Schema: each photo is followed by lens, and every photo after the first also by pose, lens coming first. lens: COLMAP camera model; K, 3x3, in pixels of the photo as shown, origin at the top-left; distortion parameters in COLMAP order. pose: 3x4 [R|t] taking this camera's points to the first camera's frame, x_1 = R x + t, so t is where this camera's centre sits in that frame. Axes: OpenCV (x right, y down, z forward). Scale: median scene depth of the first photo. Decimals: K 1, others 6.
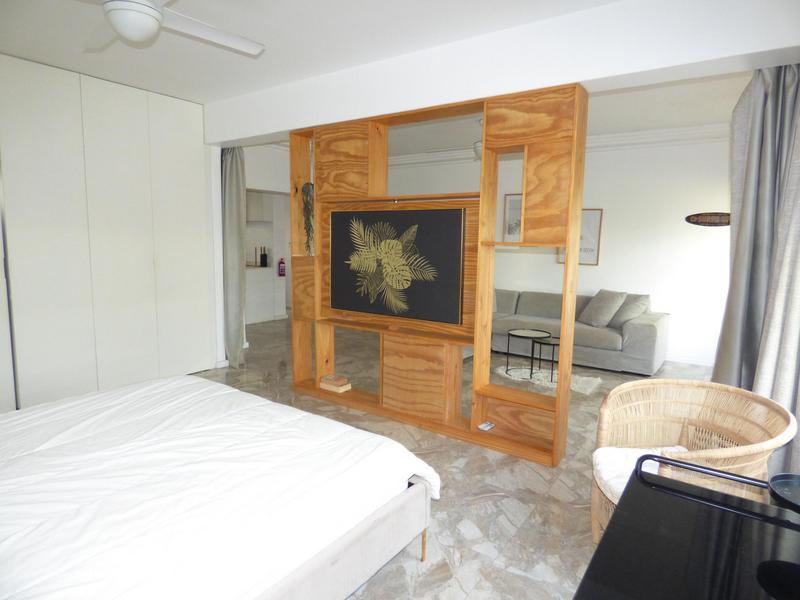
lens RADIAL K [[476.6, 0, 392.8], [0, 476.6, 299.1], [0, 0, 1]] dist [-0.017268, 0.001231]
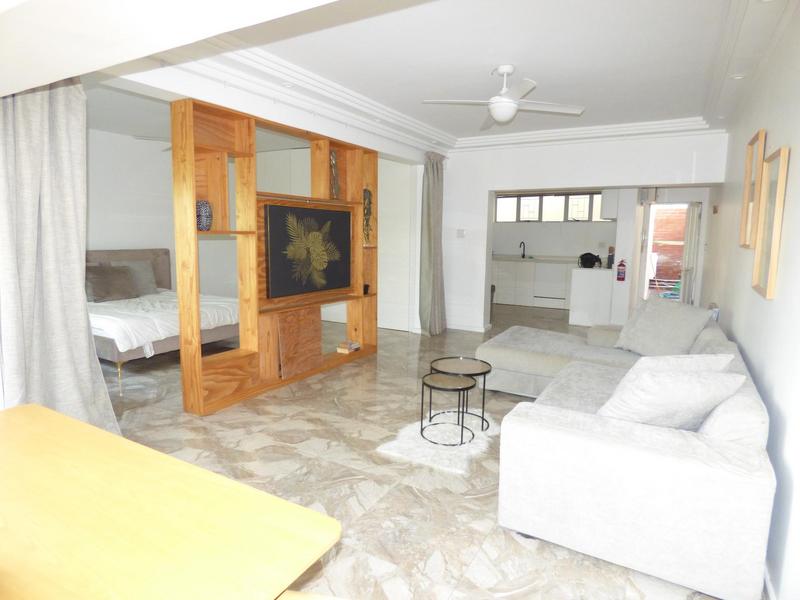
lens RADIAL K [[476.6, 0, 400.4], [0, 476.6, 299.2], [0, 0, 1]] dist [-0.017268, 0.001231]
pose [[-0.085829, -0.152475, 0.984573, -1.292063], [0.109294, 0.980815, 0.161421, -0.126926], [-0.990297, 0.121463, -0.067518, 0.868990]]
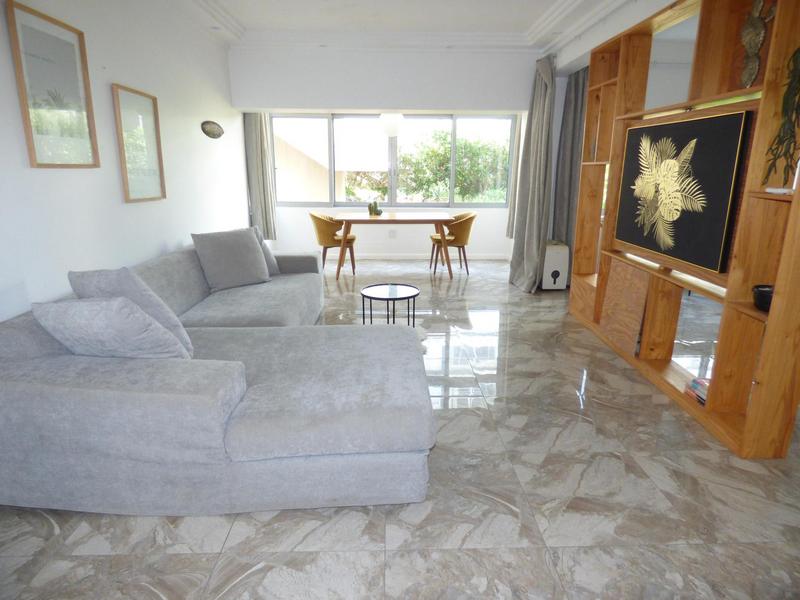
lens RADIAL K [[476.6, 0, 403.3], [0, 476.6, 294.7], [0, 0, 1]] dist [-0.017268, 0.001231]
pose [[0.592472, 0.197463, -0.781015, 0.400787], [-0.097880, 0.979956, 0.173510, 0.007117], [0.799623, -0.026354, 0.599924, 0.134455]]
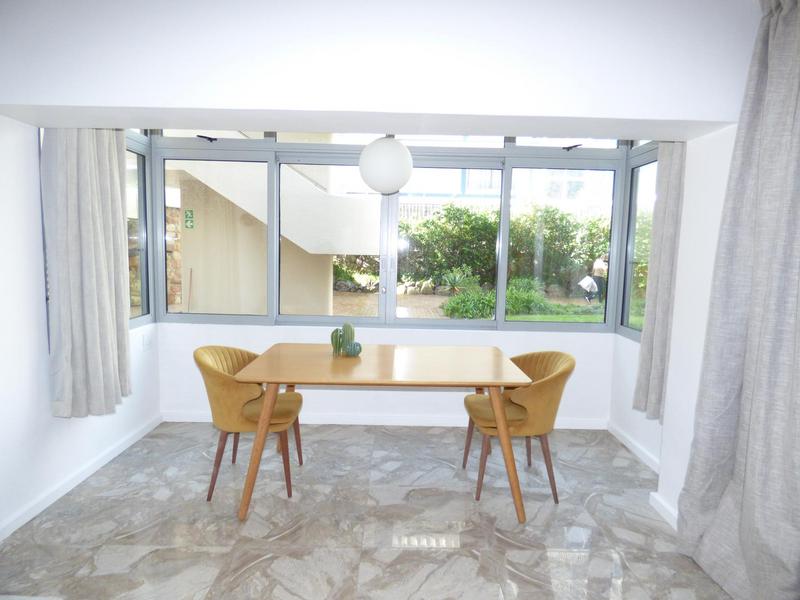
lens RADIAL K [[476.6, 0, 399.5], [0, 476.6, 302.7], [0, 0, 1]] dist [-0.017268, 0.001231]
pose [[0.573112, 0.091561, -0.814346, -0.388034], [-0.115054, 0.992886, 0.030664, -0.092247], [0.811360, 0.076120, 0.579569, 0.709223]]
